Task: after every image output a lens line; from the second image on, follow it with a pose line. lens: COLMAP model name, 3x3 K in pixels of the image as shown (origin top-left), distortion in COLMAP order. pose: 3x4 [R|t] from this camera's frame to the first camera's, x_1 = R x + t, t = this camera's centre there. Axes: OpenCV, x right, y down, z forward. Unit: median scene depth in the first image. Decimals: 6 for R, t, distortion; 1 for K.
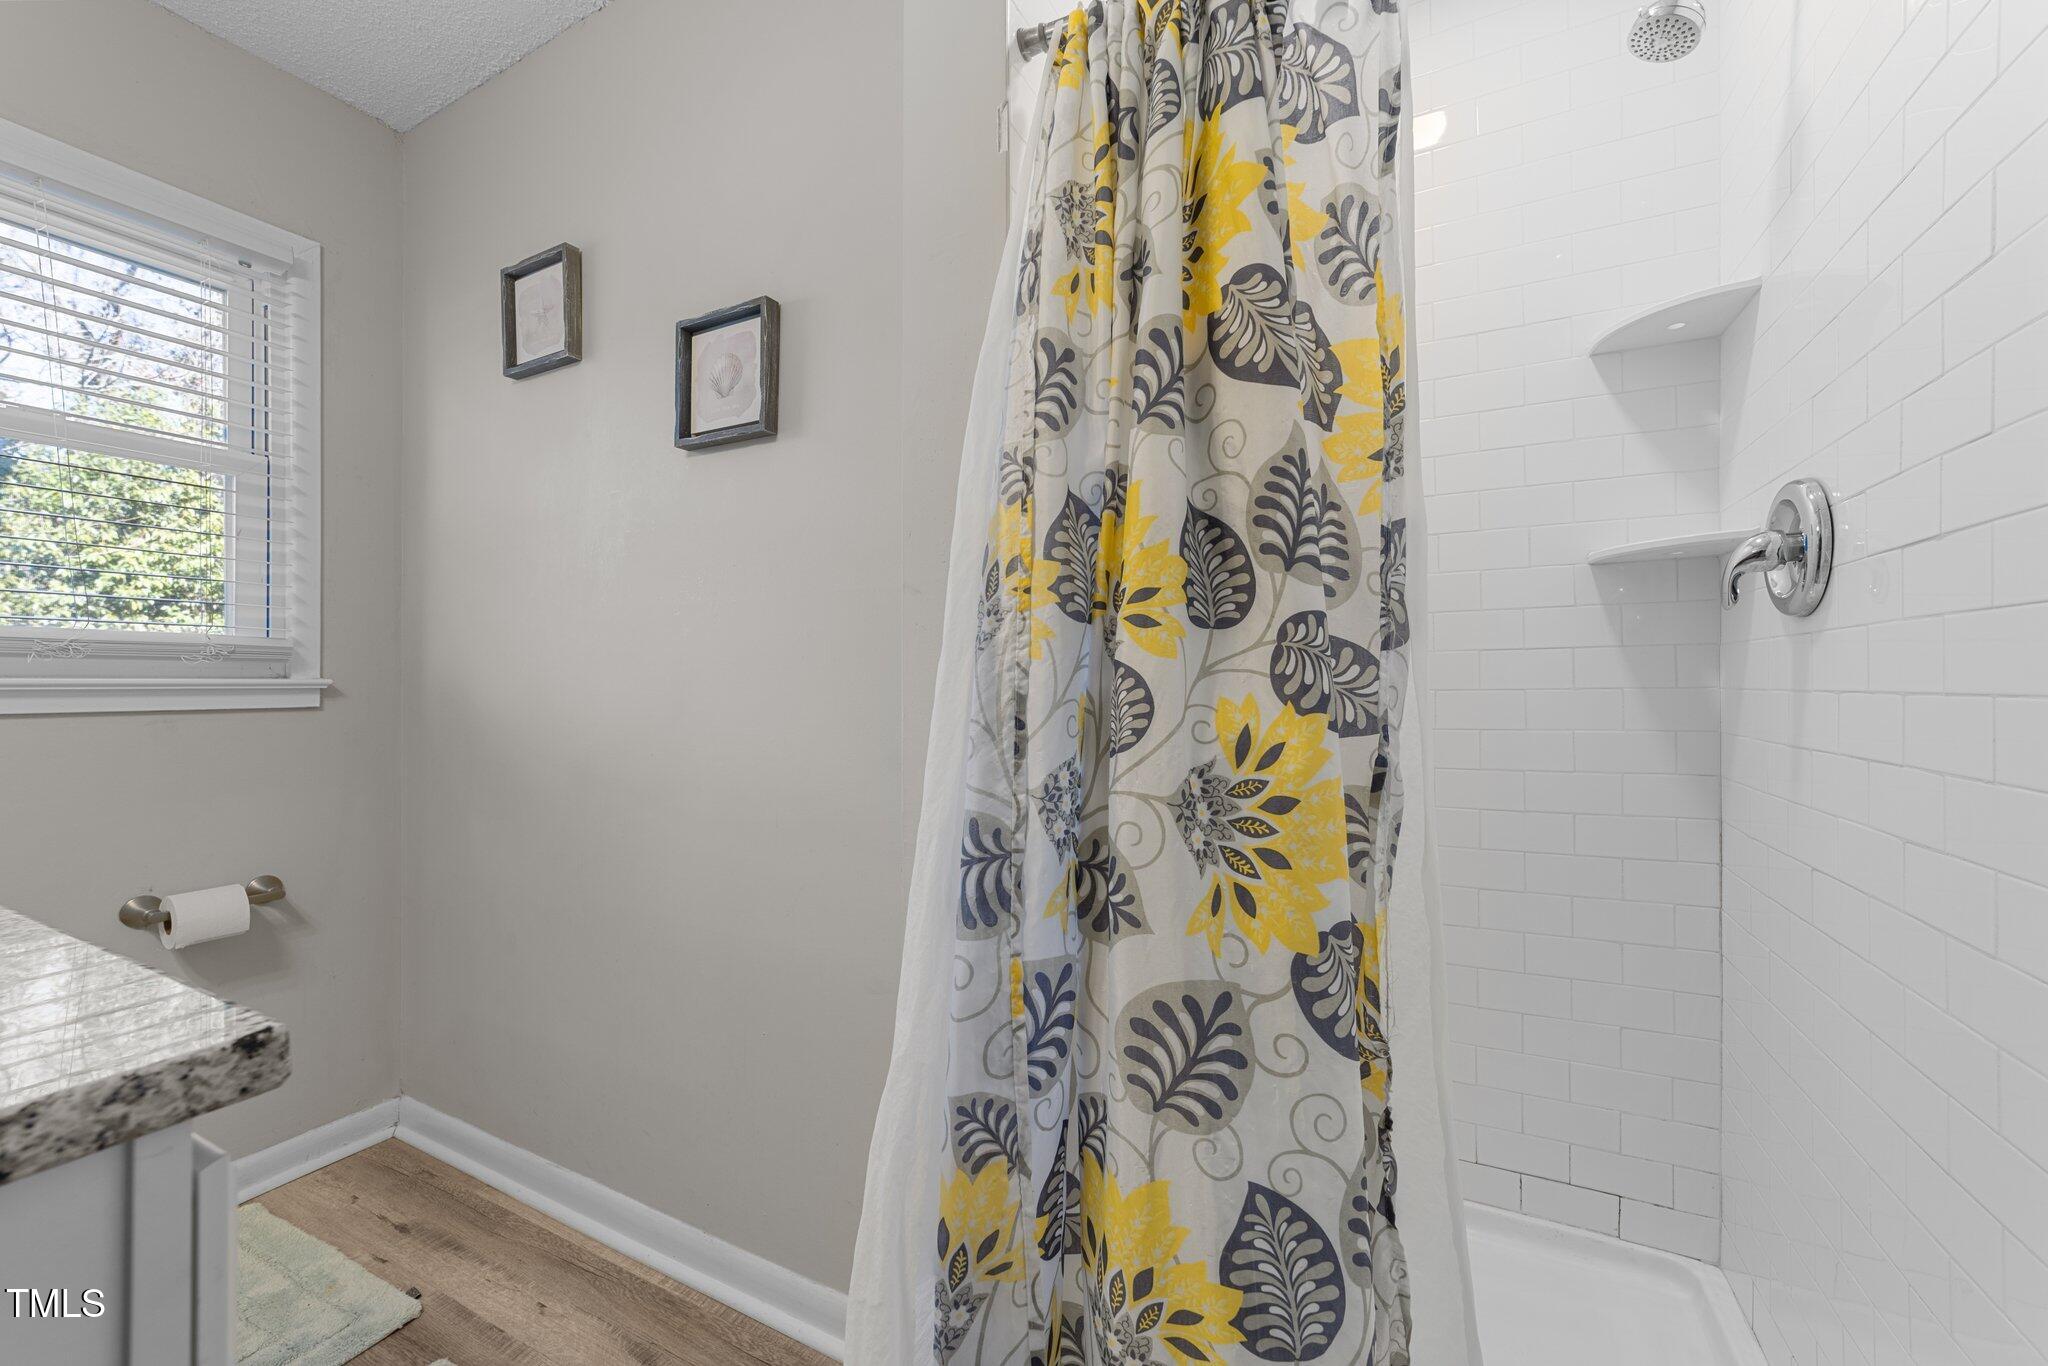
lens RADIAL K [[782.0, 0, 1027.0], [0, 782.0, 675.5], [0, 0, 1]] dist [-0.006230, 0.001079]
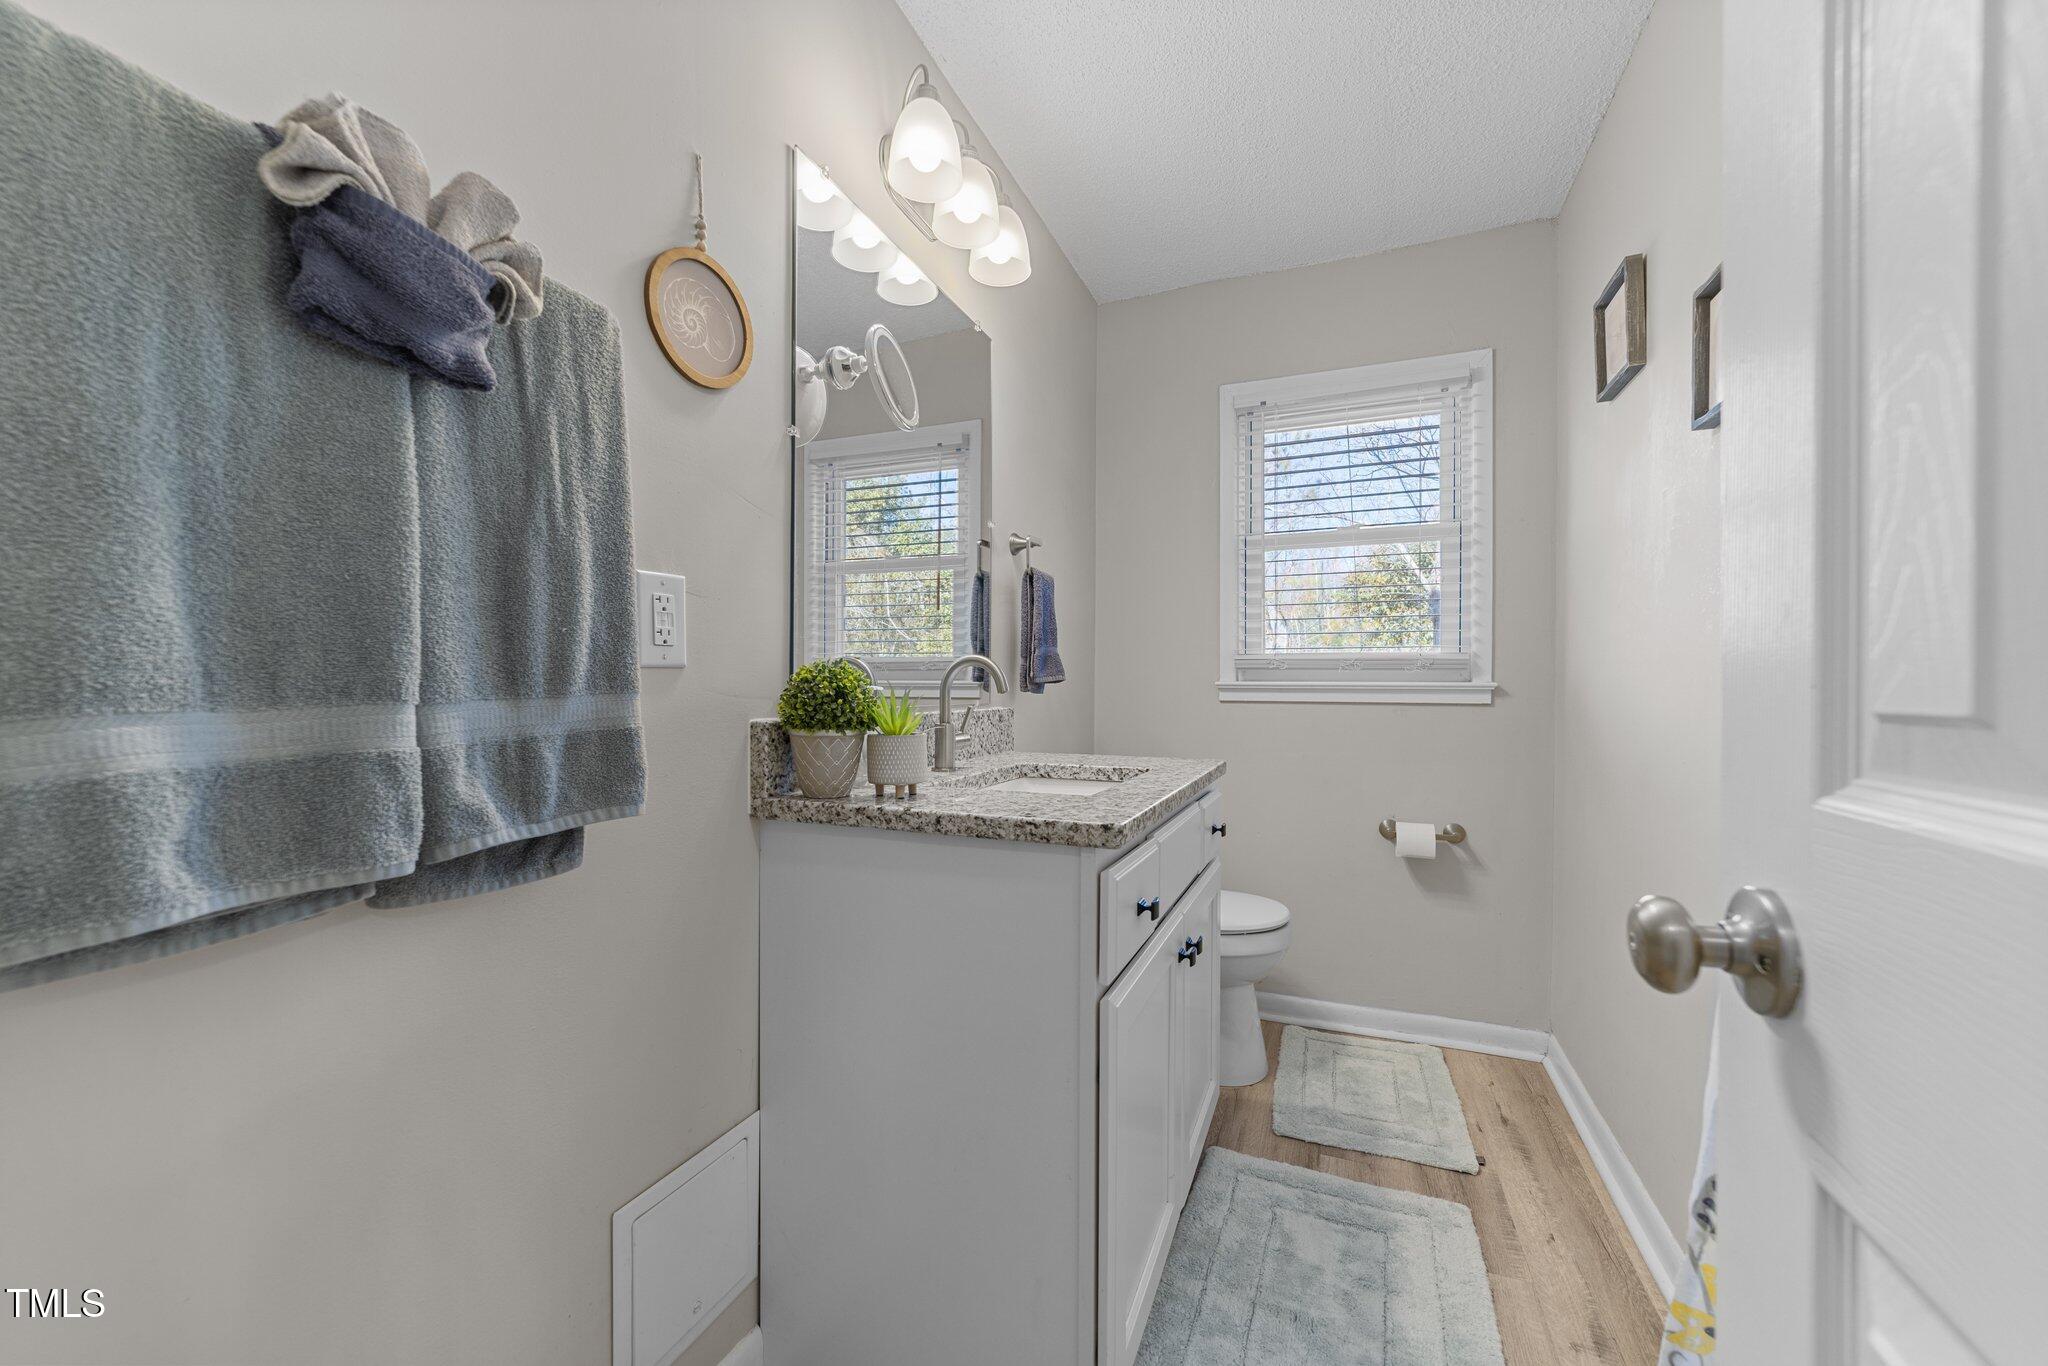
lens RADIAL K [[782.0, 0, 1025.4], [0, 782.0, 687.2], [0, 0, 1]] dist [-0.006230, 0.001079]
pose [[0.078457, 0.007130, -0.996892, 0.357996], [0.005643, 0.999955, 0.007596, -0.001869], [0.996902, -0.006221, 0.078413, 0.125479]]
